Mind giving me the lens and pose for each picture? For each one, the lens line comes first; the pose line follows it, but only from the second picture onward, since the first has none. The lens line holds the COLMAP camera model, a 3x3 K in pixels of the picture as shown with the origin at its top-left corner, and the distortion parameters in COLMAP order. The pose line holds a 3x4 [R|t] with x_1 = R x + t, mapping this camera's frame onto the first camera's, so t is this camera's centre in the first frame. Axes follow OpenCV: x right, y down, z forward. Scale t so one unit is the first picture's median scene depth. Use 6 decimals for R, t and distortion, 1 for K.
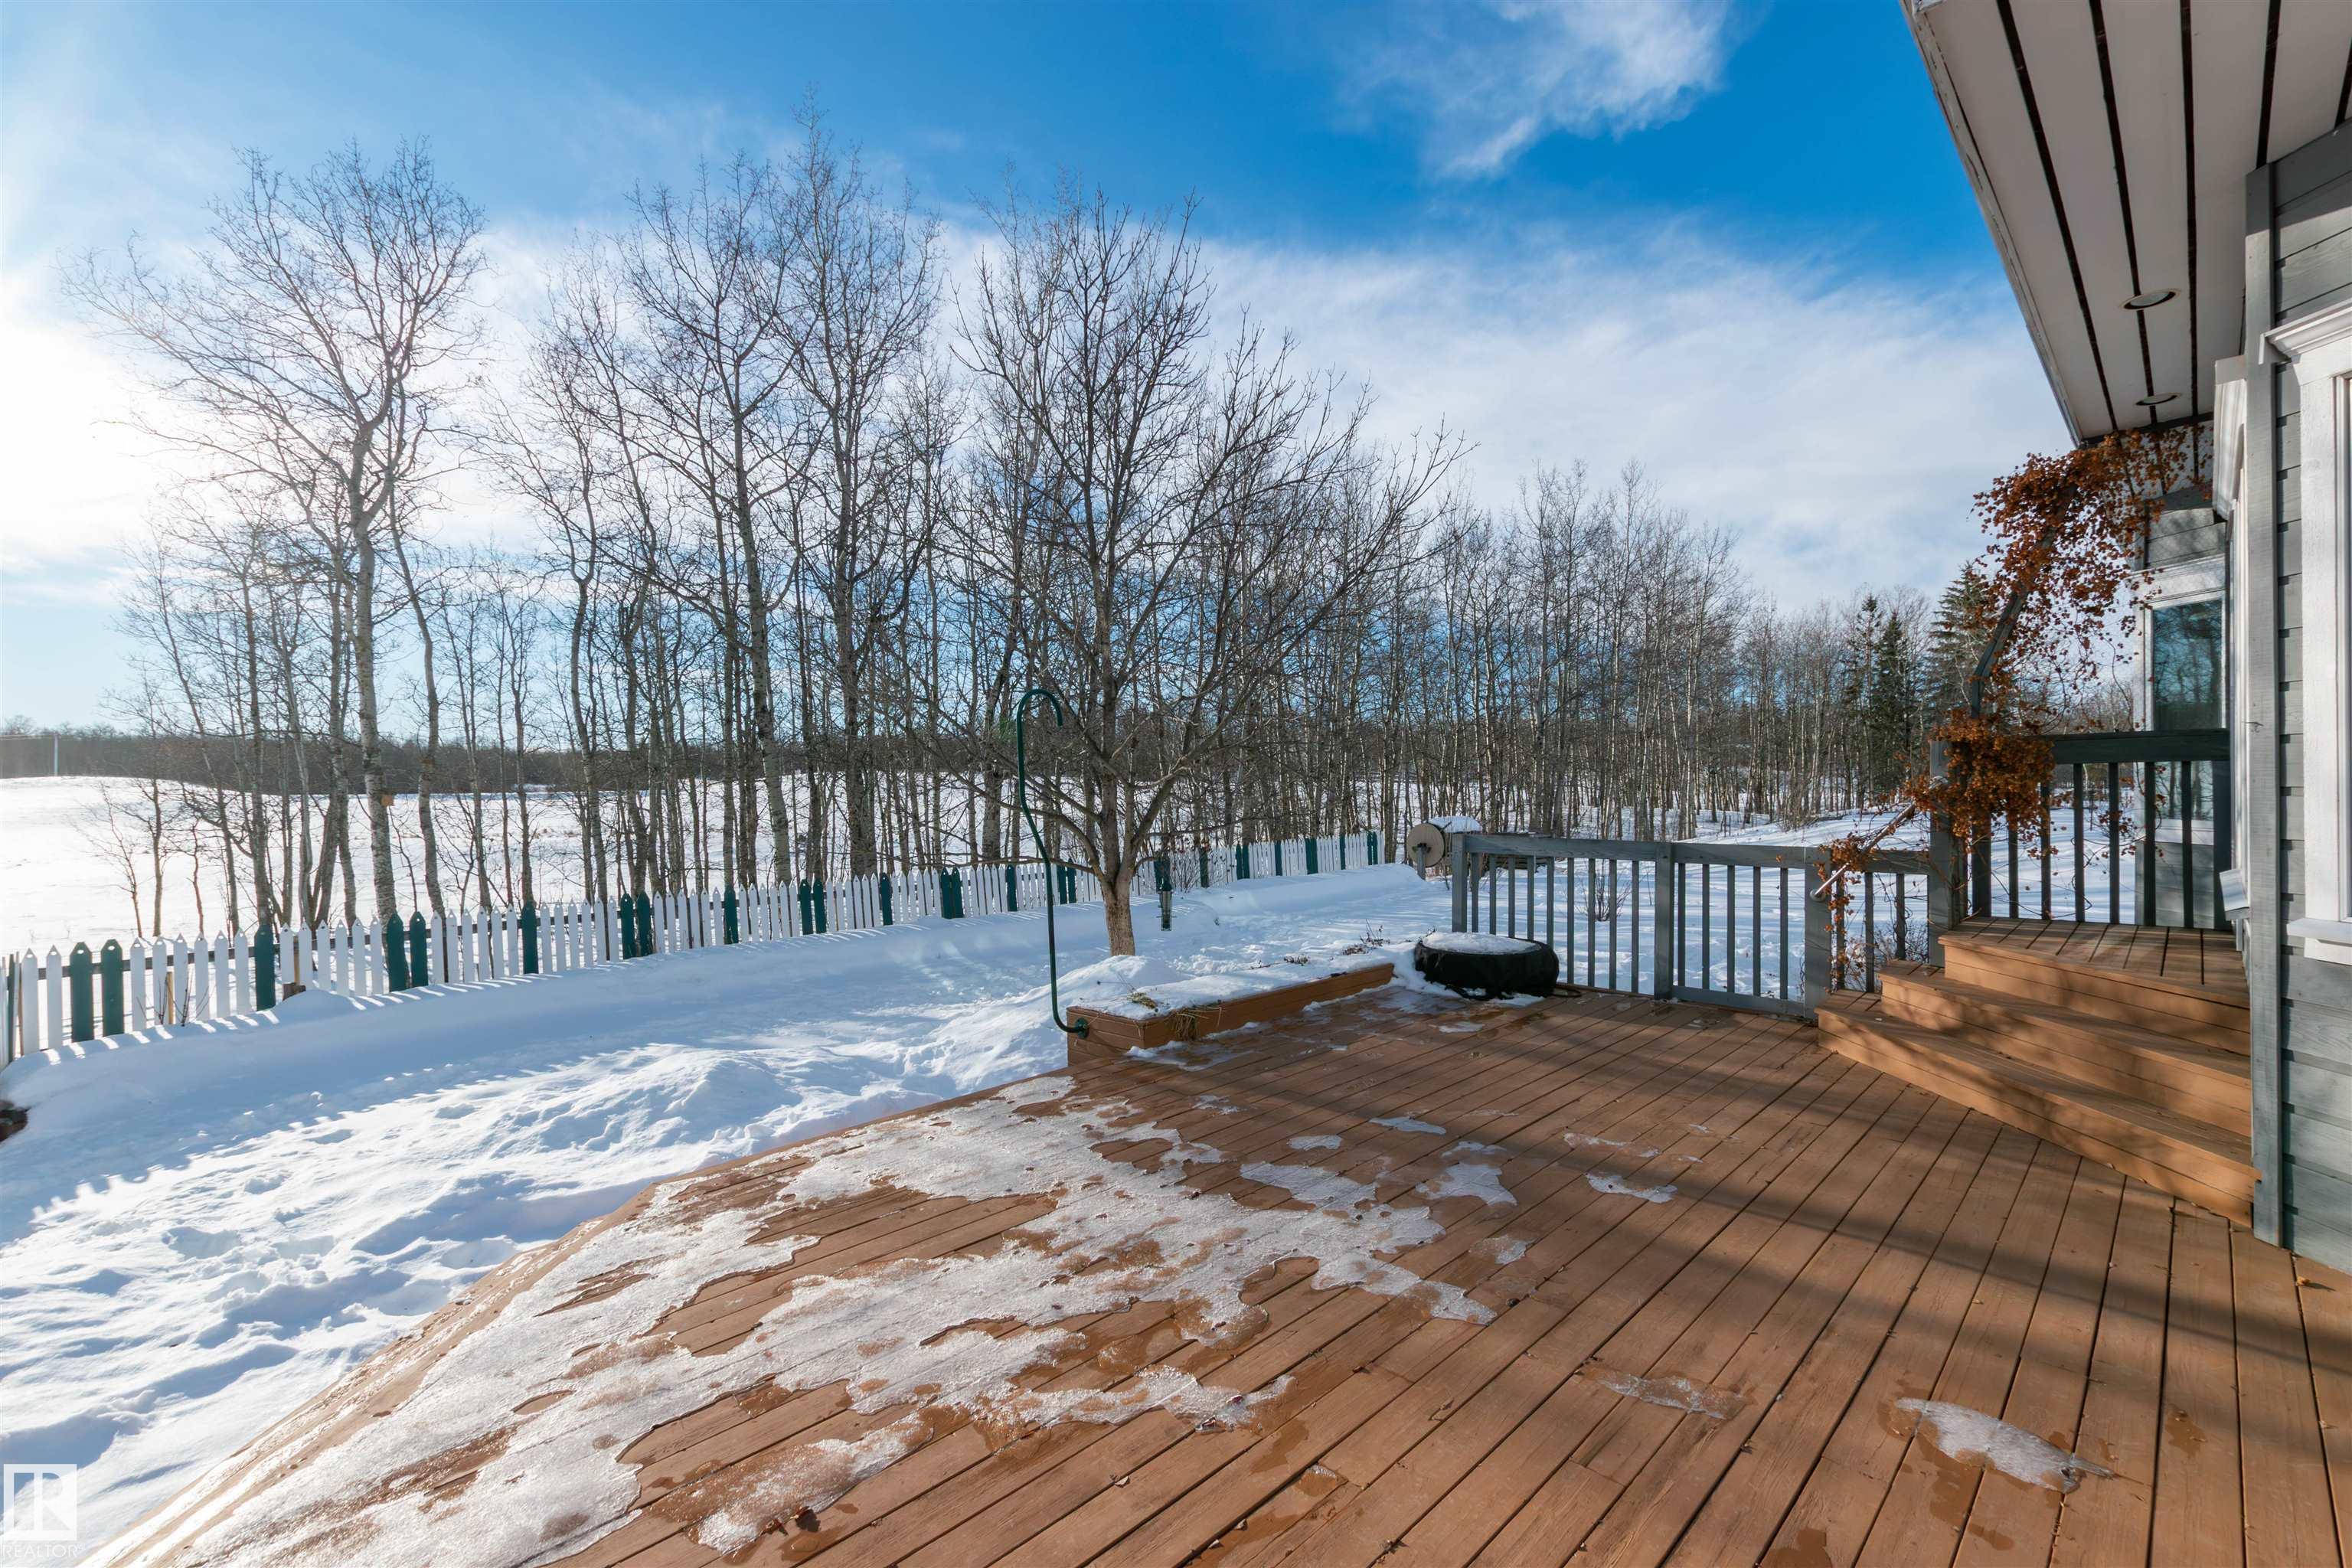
lens RADIAL K [[1025.9, 0, 1175.9], [0, 1025.9, 776.5], [0, 0, 1]] dist [-0.000762, -0.000524]
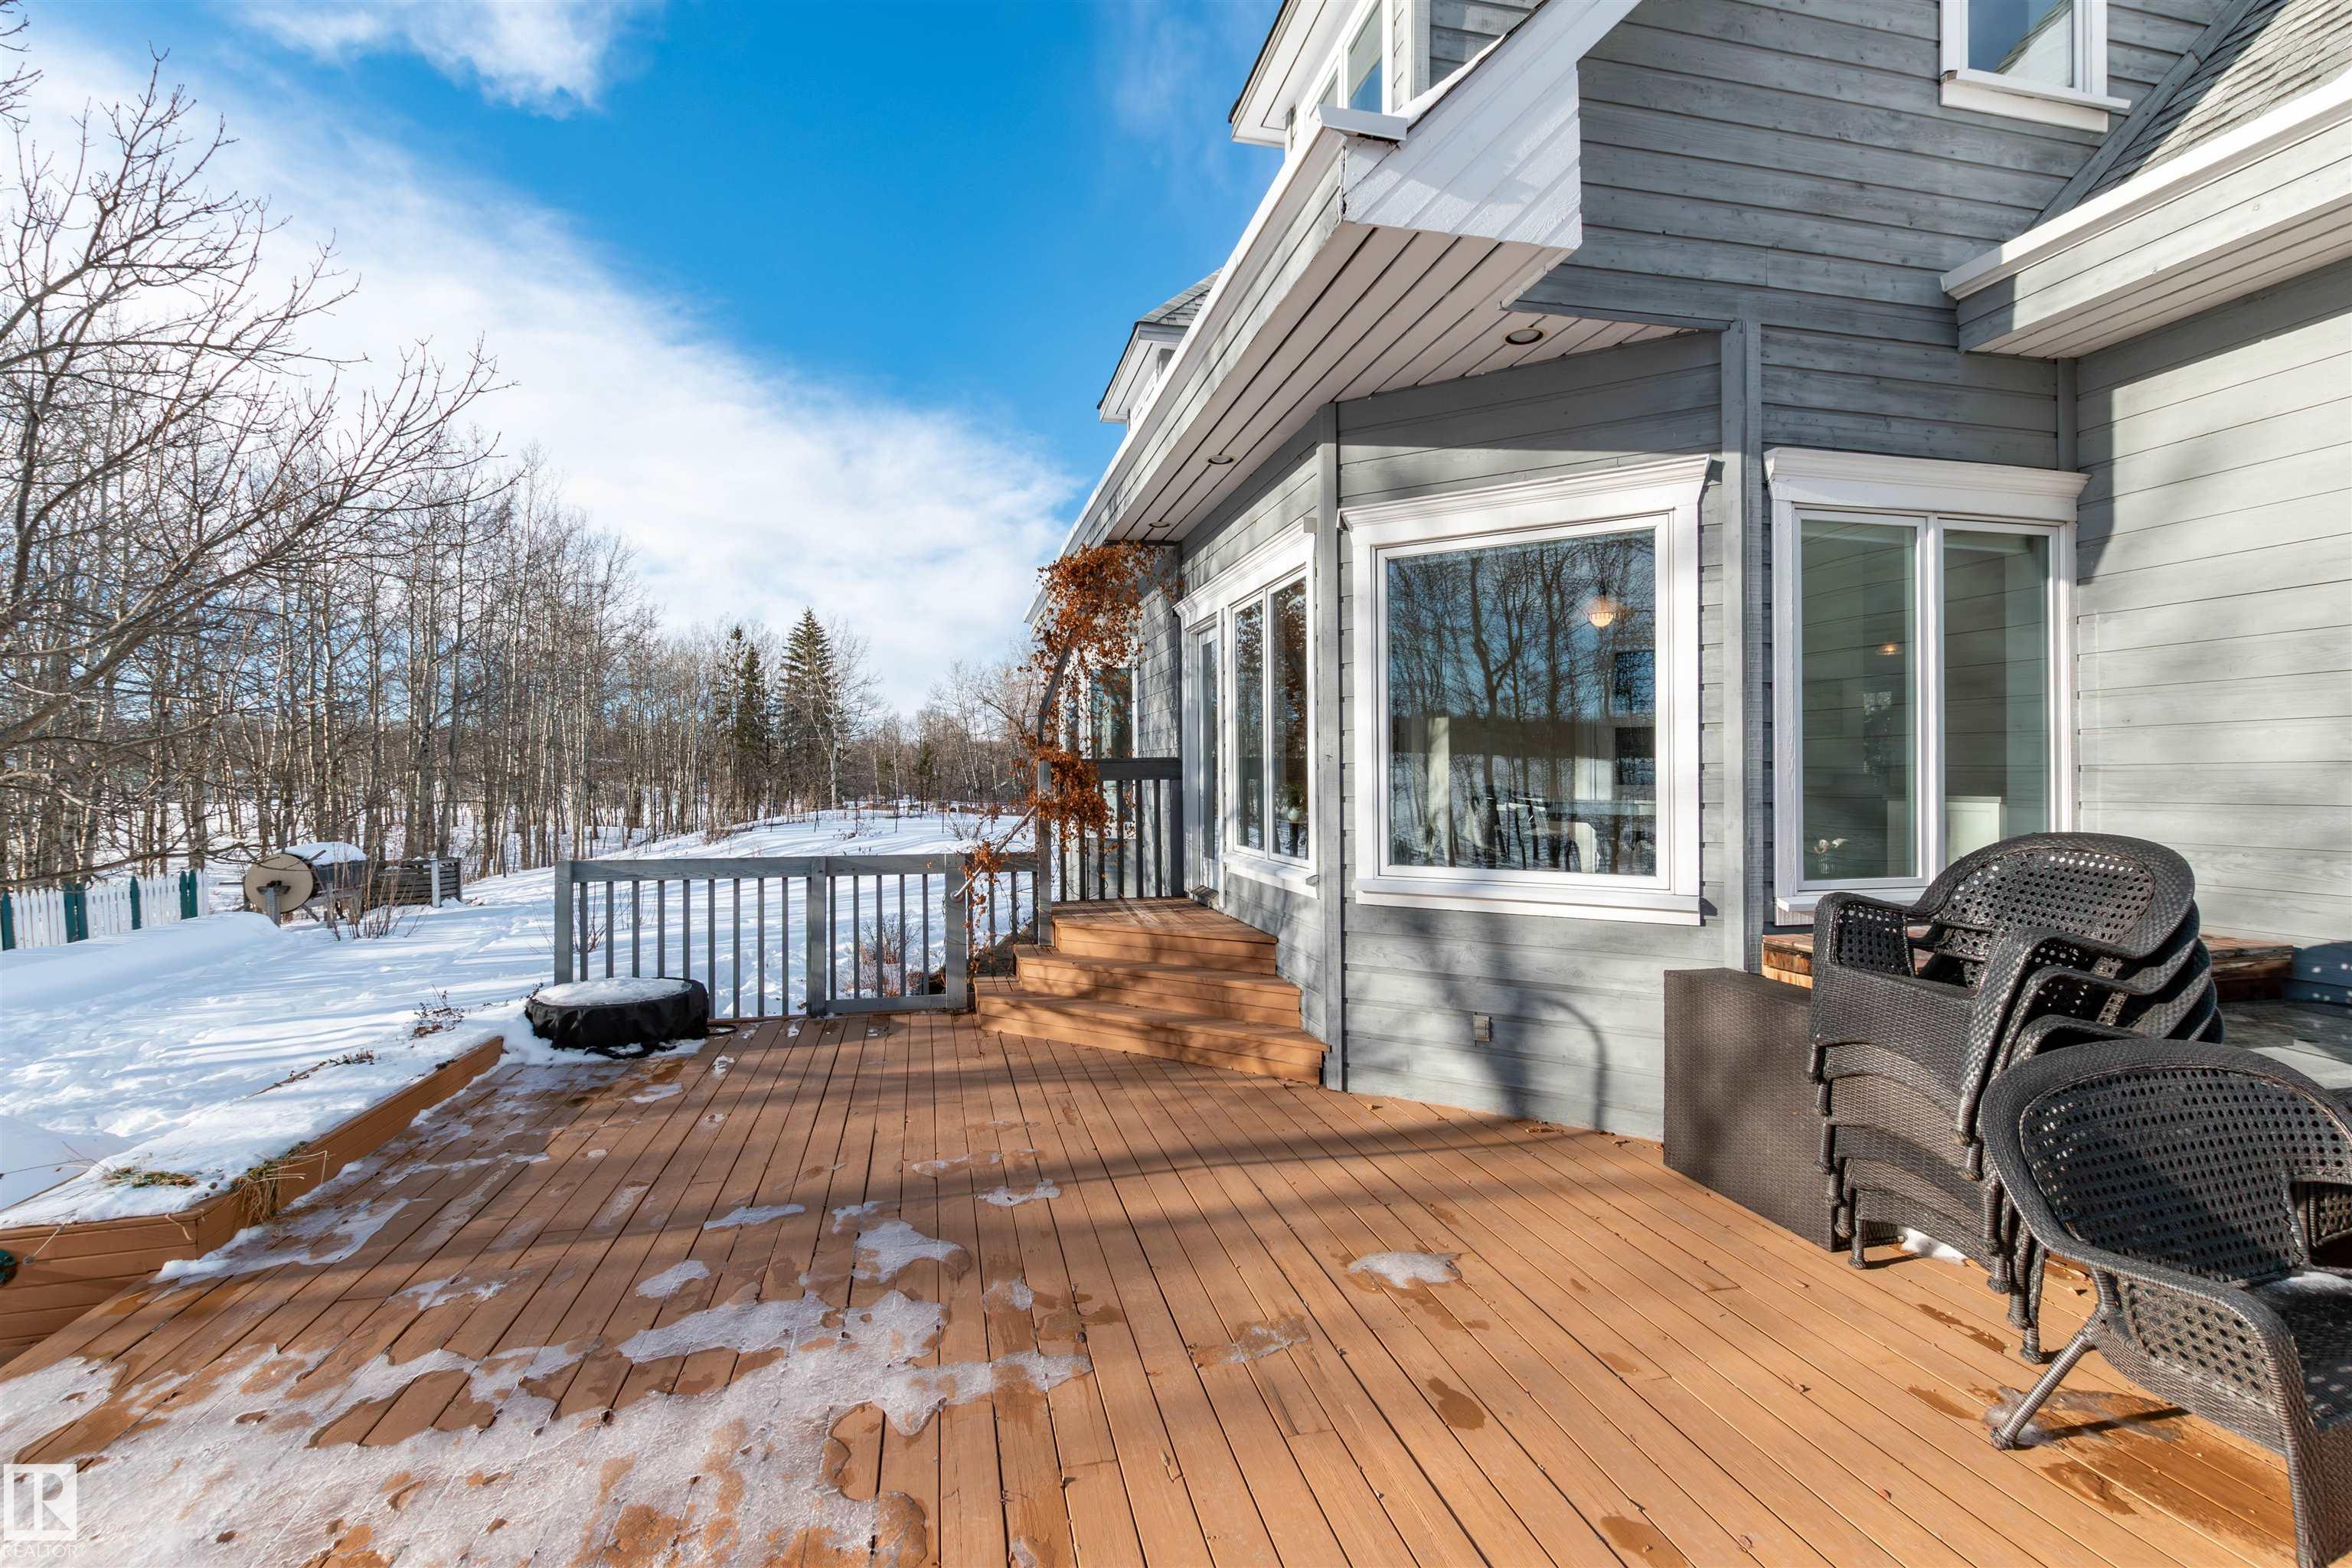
lens RADIAL K [[1045.1, 0, 1172.8], [0, 1045.1, 772.4], [0, 0, 1]] dist [0.000076, -0.000534]
pose [[0.526951, 0.014346, 0.849775, -0.299502], [0.000567, 0.999851, -0.017232, 0.000007], [-0.849896, 0.009562, 0.526864, 0.260947]]
